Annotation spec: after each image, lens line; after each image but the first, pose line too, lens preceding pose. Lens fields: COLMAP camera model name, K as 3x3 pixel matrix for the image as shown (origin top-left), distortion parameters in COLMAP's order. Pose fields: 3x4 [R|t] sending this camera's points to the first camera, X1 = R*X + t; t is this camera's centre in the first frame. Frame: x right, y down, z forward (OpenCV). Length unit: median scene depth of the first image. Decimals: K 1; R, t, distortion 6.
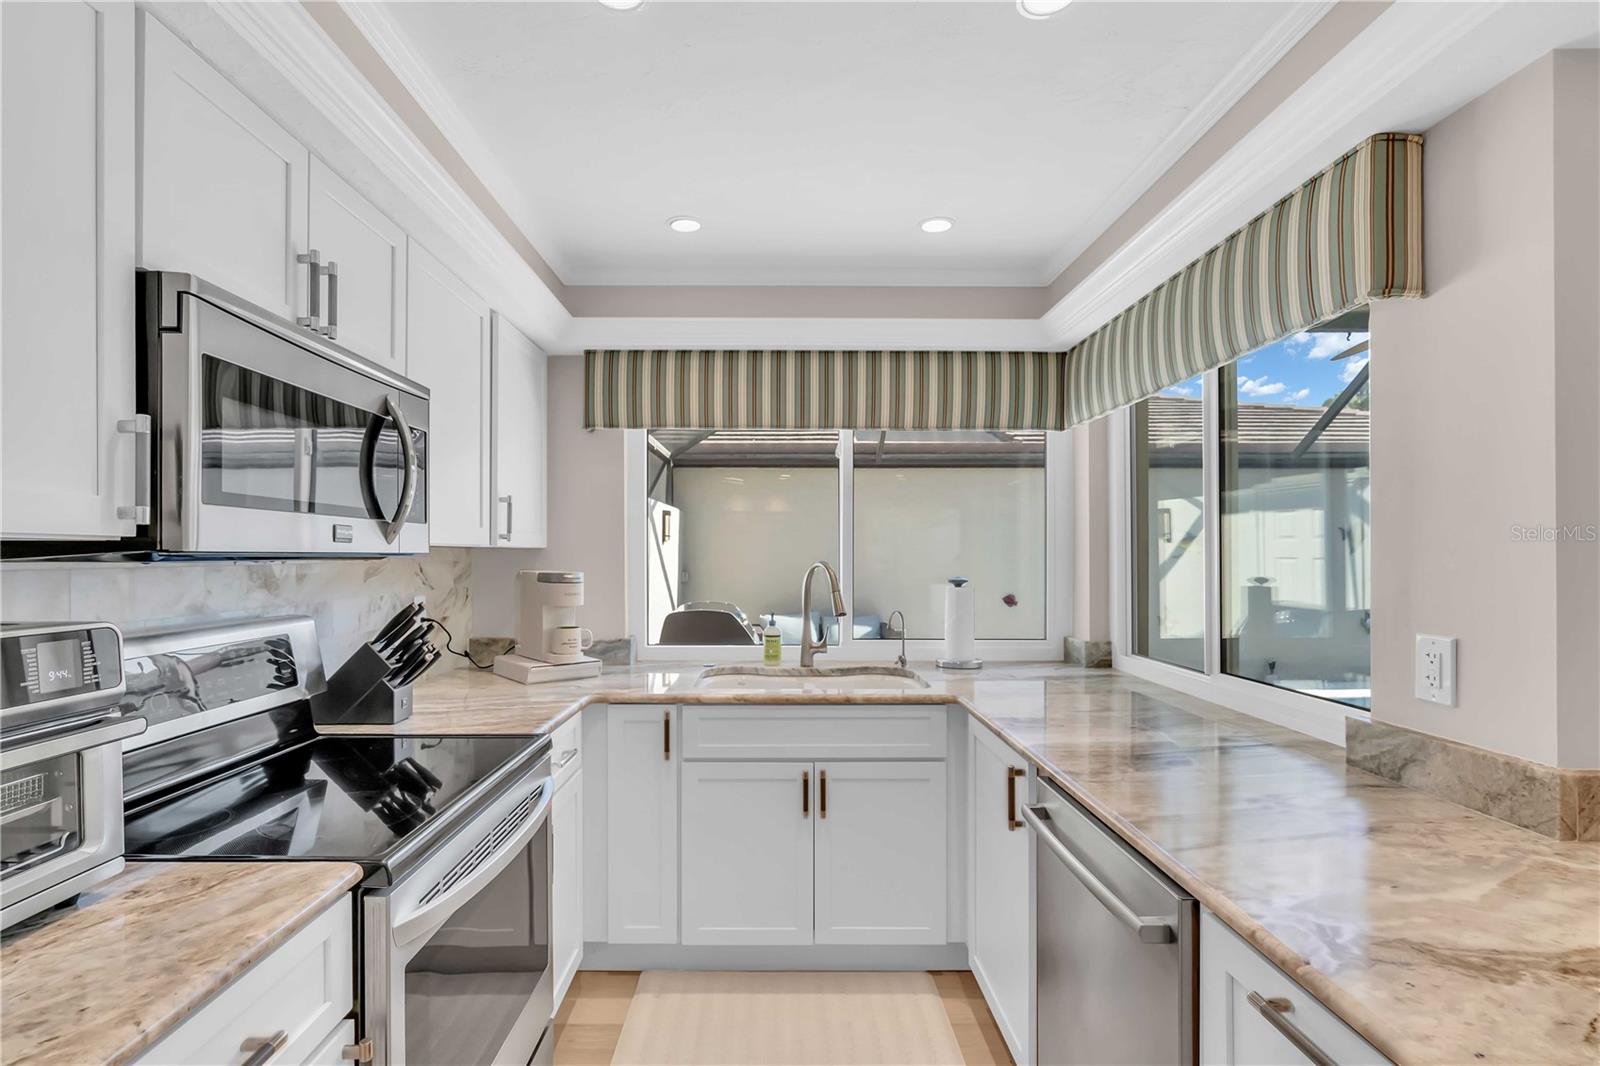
lens RADIAL K [[748.6, 0, 772.2], [0, 748.6, 554.1], [0, 0, 1]] dist [0.000730, -0.001026]
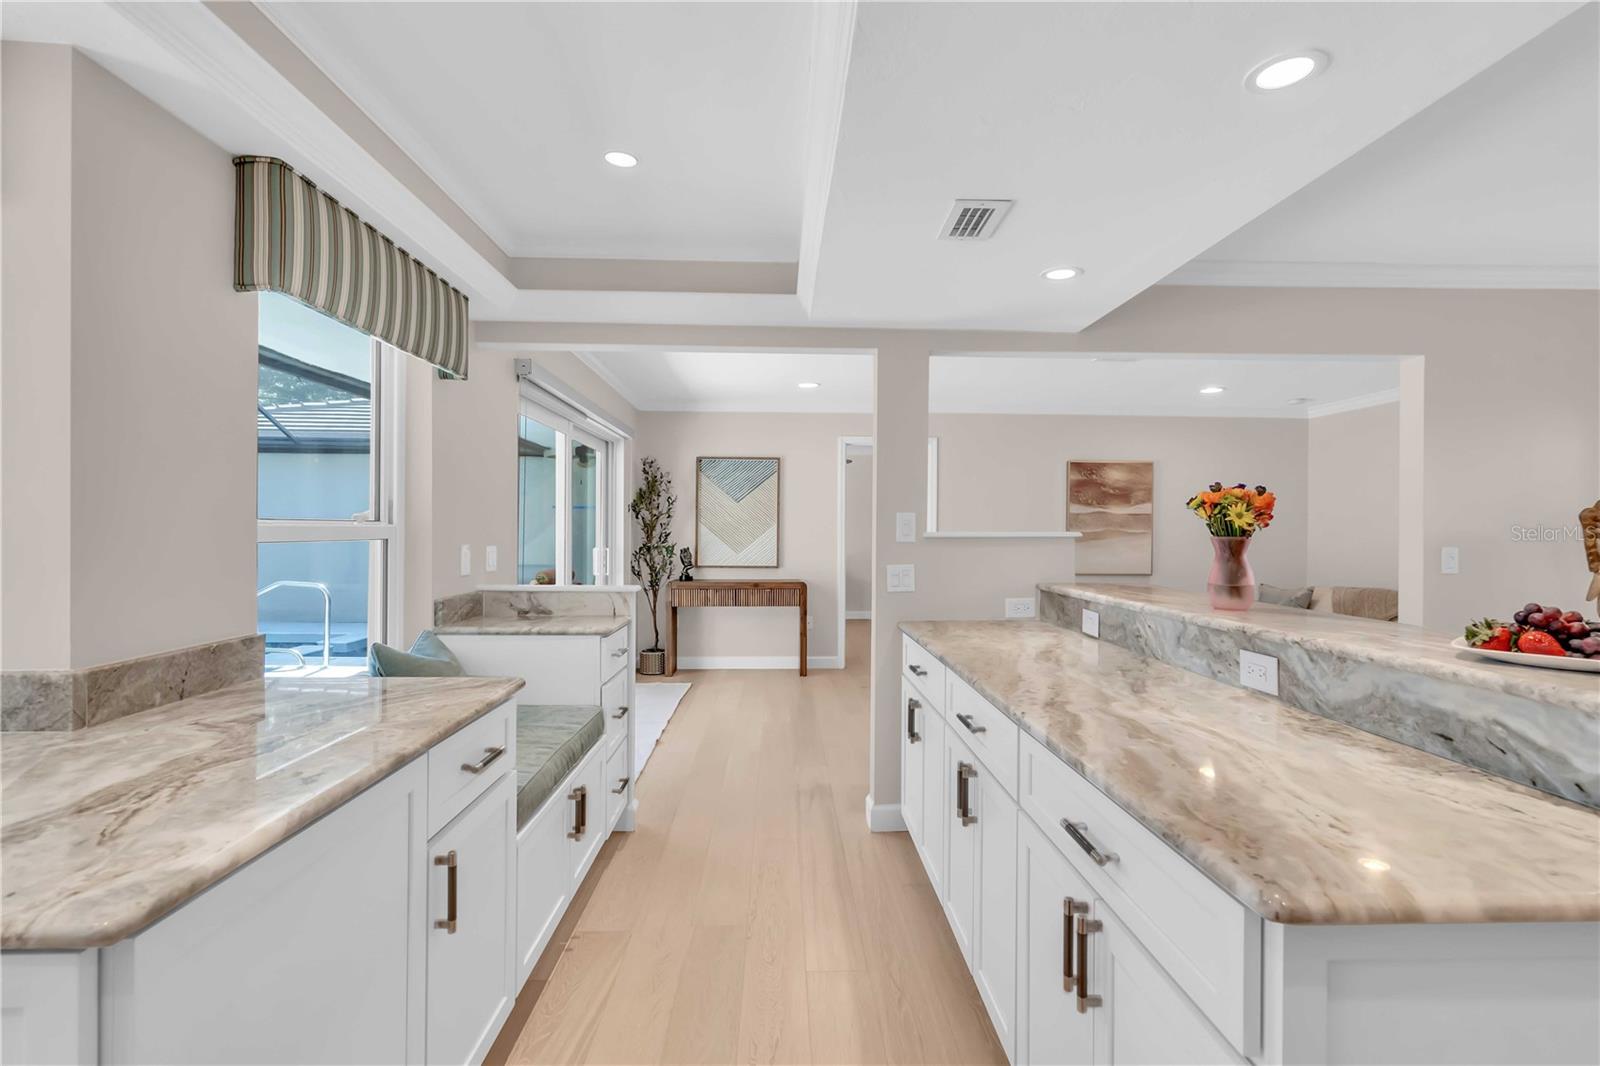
lens RADIAL K [[729.1, 0, 802.0], [0, 729.1, 528.9], [0, 0, 1]] dist [-0.005626, 0.002500]
pose [[-0.035126, 0.001679, 0.999381, -0.056633], [-0.007380, 0.999971, -0.001939, 0.031862], [-0.999356, -0.007444, -0.035113, -0.044450]]
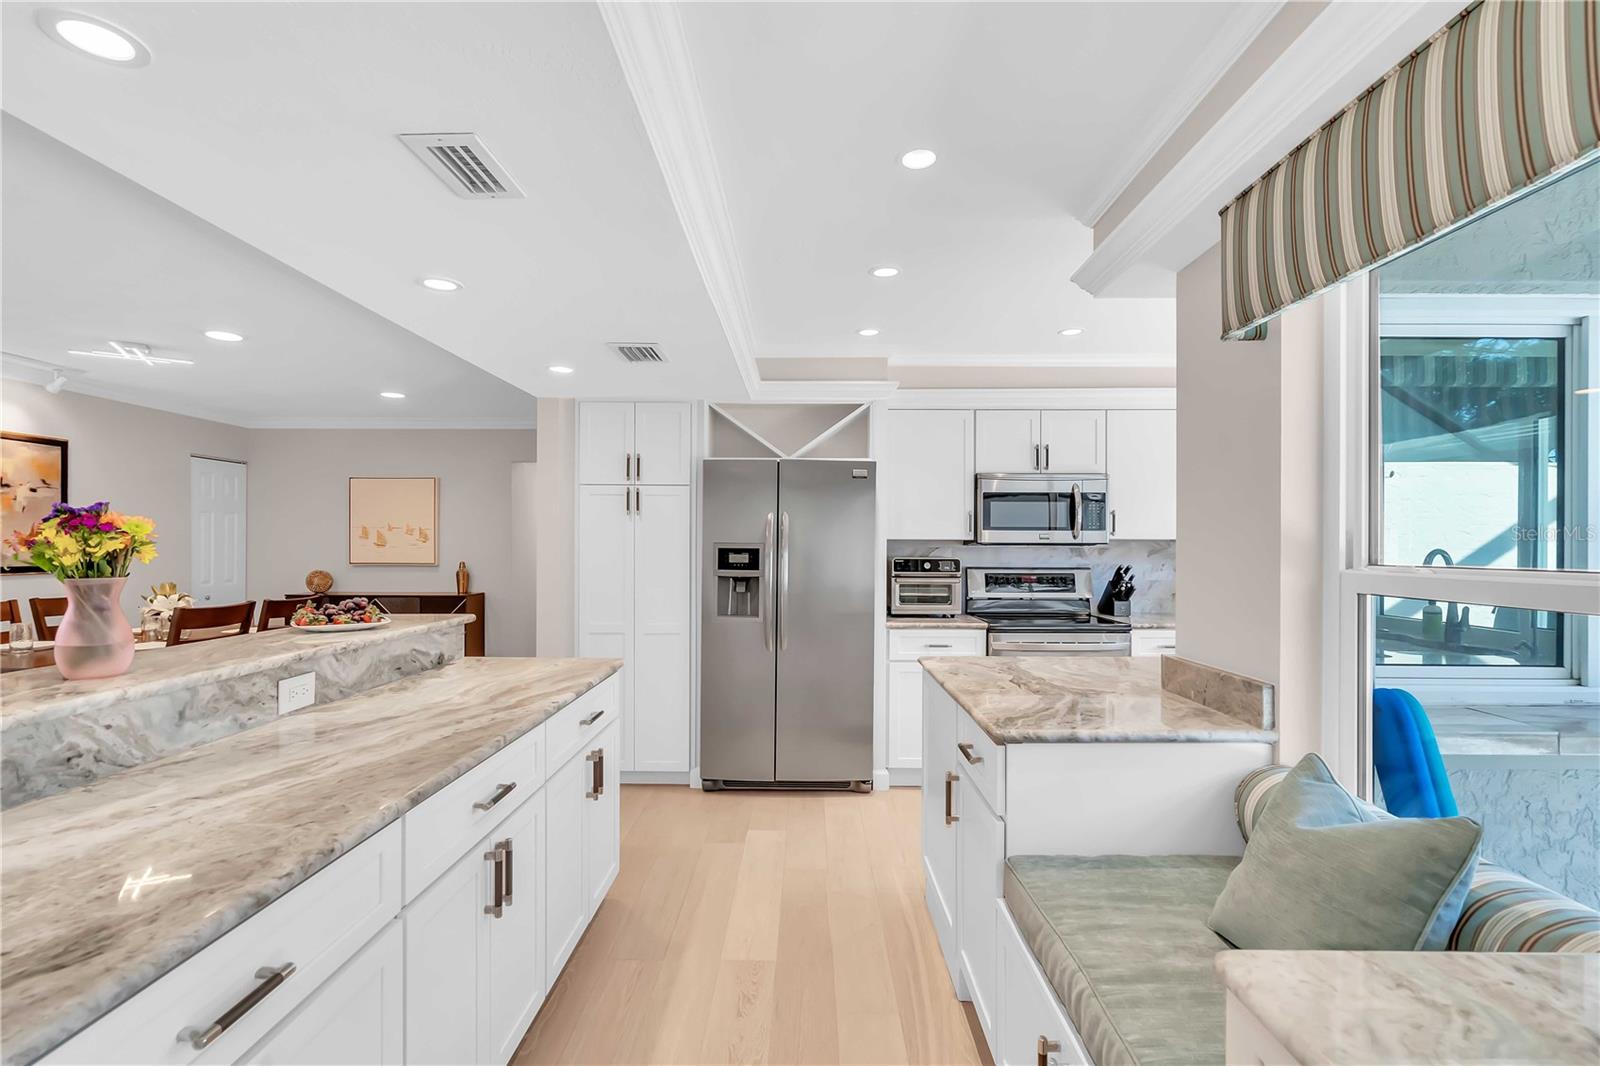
lens RADIAL K [[729.1, 0, 799.8], [0, 729.1, 546.4], [0, 0, 1]] dist [-0.005626, 0.002500]
pose [[-0.009828, 0.001779, -0.999950, 1.455885], [-0.002785, 0.999994, 0.001806, 0.006129], [0.999948, 0.002802, -0.009823, 0.032614]]
